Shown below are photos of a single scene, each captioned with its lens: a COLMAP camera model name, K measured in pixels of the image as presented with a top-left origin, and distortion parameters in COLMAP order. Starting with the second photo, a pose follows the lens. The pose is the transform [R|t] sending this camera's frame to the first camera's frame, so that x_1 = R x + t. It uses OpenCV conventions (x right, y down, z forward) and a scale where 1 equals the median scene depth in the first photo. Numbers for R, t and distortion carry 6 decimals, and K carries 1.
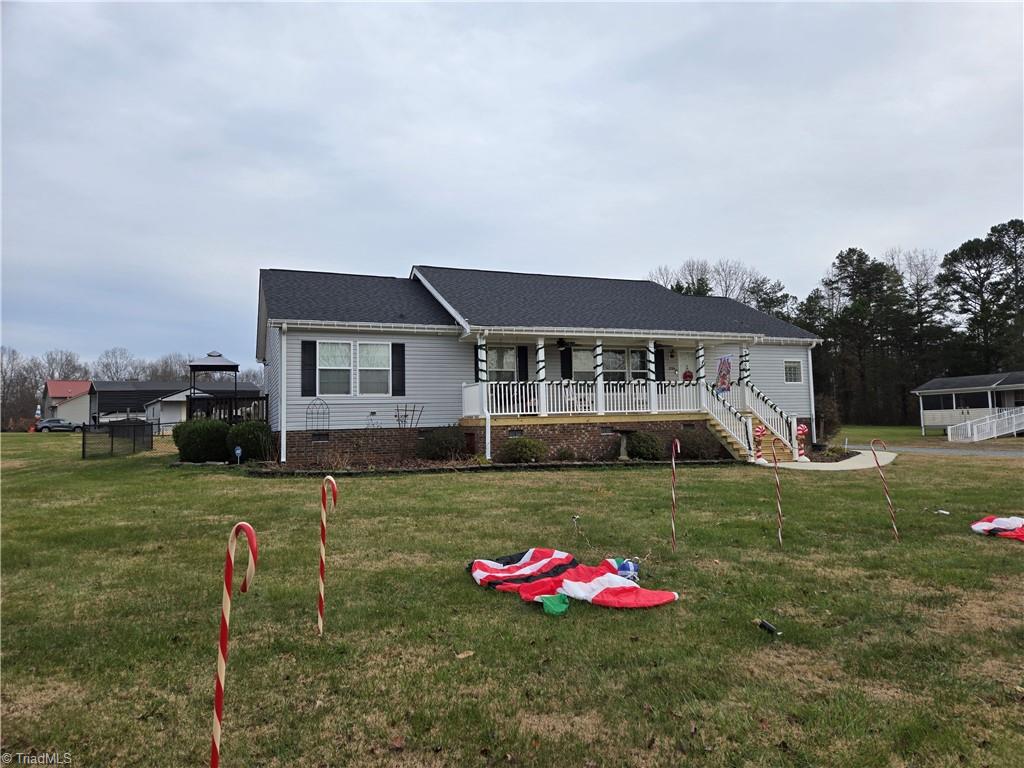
lens RADIAL K [[687.1, 0, 512.0], [0, 687.1, 384.0], [0, 0, 1]] dist [-0.000380, -0.000190]
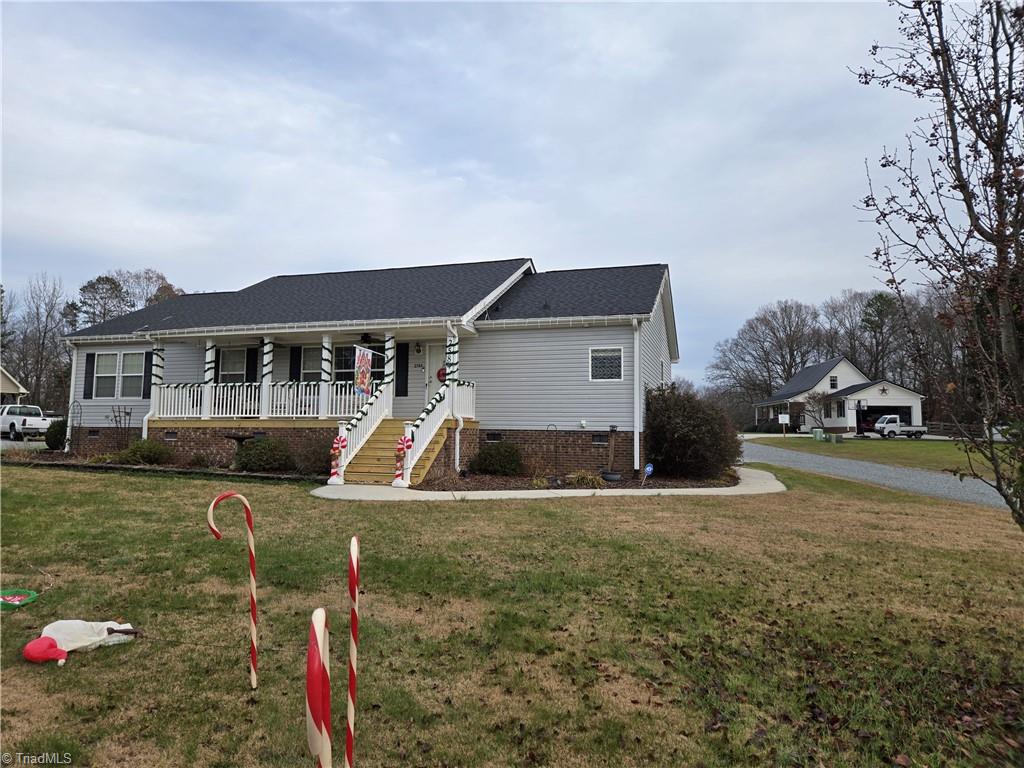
lens RADIAL K [[687.1, 0, 512.0], [0, 687.1, 384.0], [0, 0, 1]] dist [-0.000380, -0.000190]
pose [[0.763331, -0.011701, -0.645901, 0.959835], [0.011474, 0.999924, -0.004553, 0.005458], [0.645905, -0.003935, 0.763407, 0.497546]]
